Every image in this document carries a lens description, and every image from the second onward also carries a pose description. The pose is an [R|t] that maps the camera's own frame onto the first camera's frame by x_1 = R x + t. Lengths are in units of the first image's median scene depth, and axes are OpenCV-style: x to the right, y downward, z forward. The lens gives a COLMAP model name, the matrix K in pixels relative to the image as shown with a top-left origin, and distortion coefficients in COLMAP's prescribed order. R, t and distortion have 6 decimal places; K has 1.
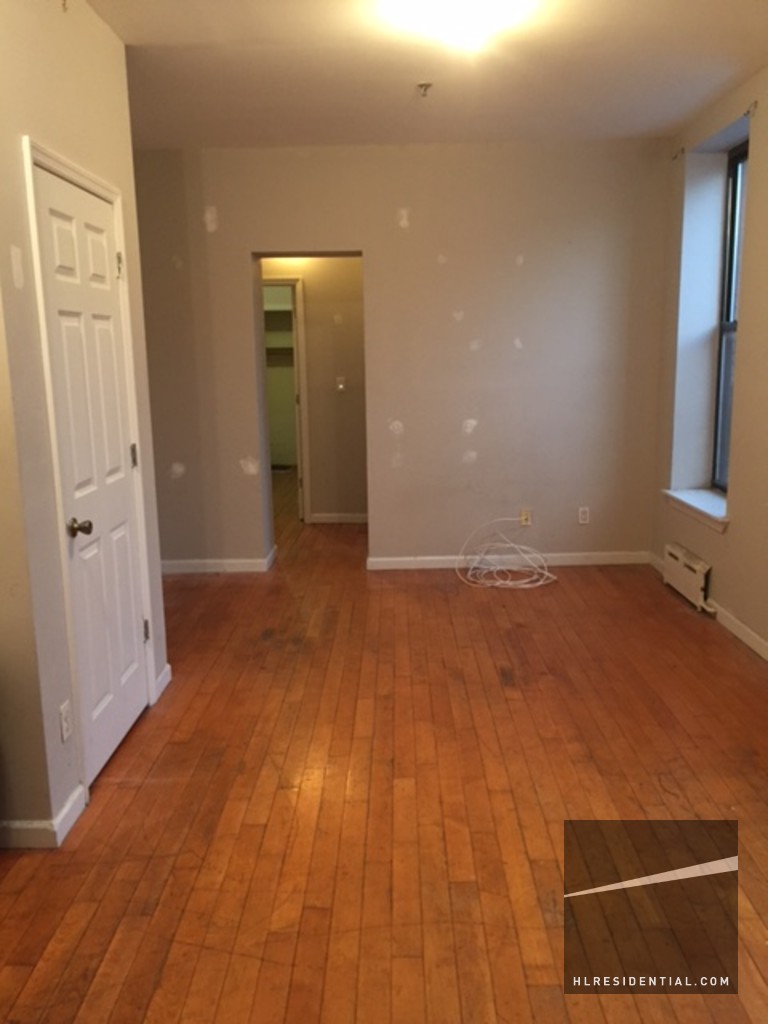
lens RADIAL K [[874.0, 0, 390.3], [0, 874.0, 515.8], [0, 0, 1]] dist [0.044910, -0.046505]
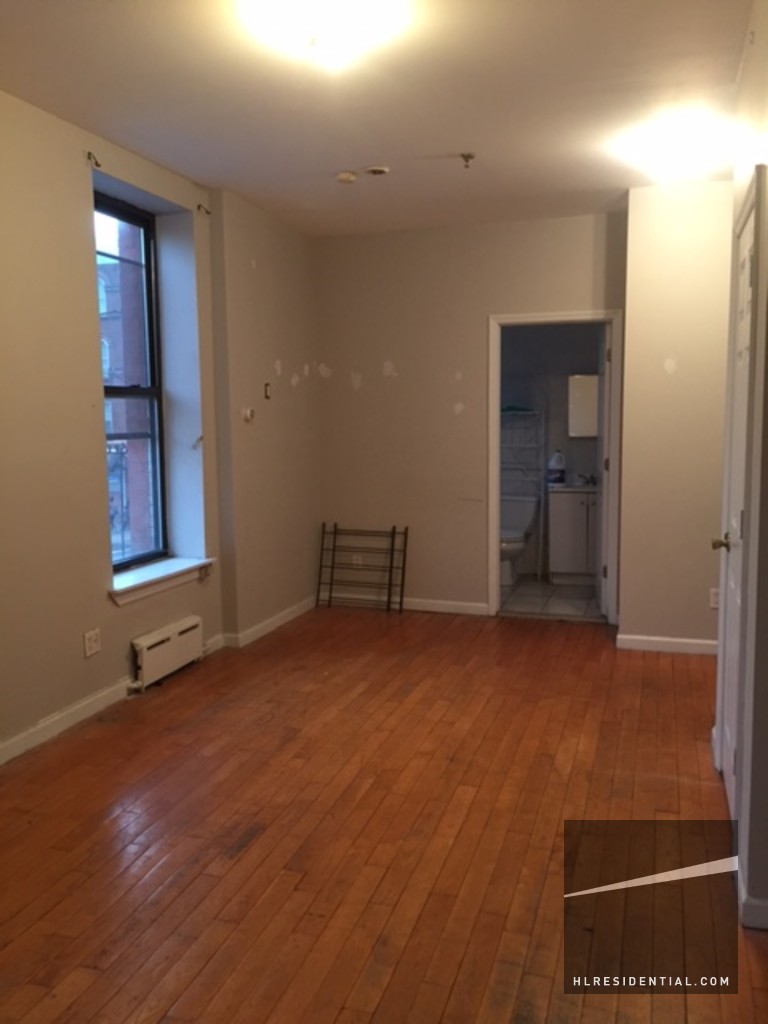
lens RADIAL K [[874.0, 0, 380.8], [0, 874.0, 510.6], [0, 0, 1]] dist [0.044910, -0.046505]
pose [[-0.954819, -0.002834, 0.297176, -0.162772], [0.083558, 0.957057, 0.277598, -0.231757], [-0.285201, 0.289887, -0.913579, 1.307063]]
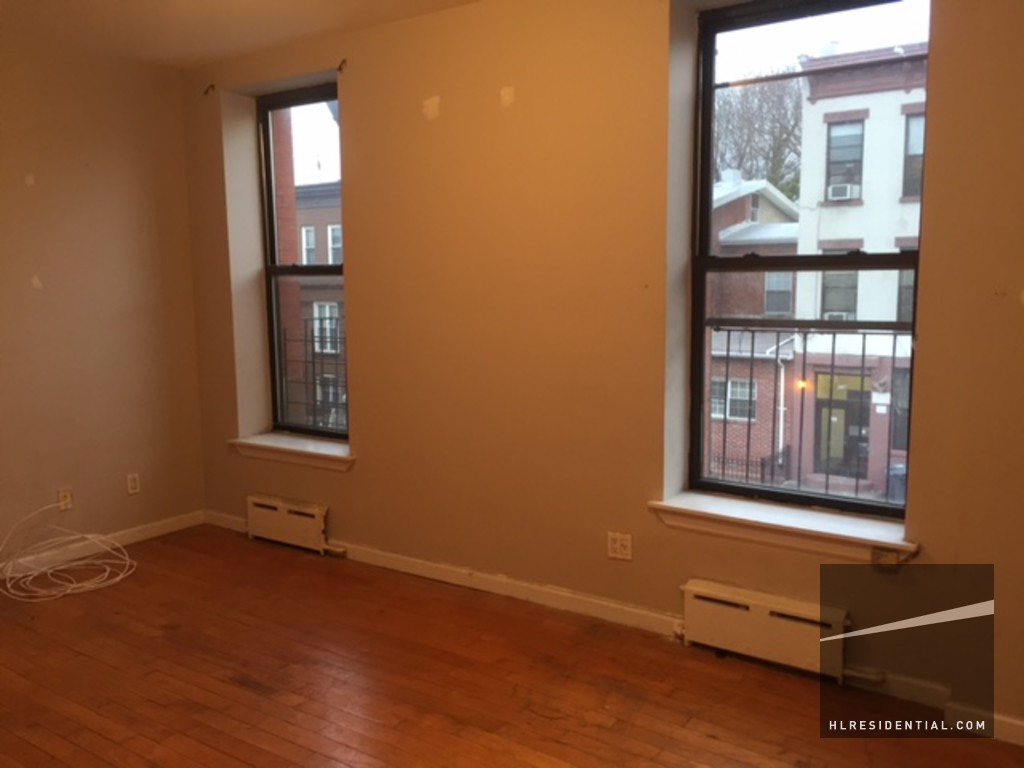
lens RADIAL K [[874.0, 0, 519.7], [0, 874.0, 382.7], [0, 0, 1]] dist [0.044910, -0.046505]
pose [[0.576573, -0.087747, 0.812320, -0.309746], [0.152272, 0.988338, -0.001321, -0.048443], [-0.802730, 0.124455, 0.583211, 0.233941]]
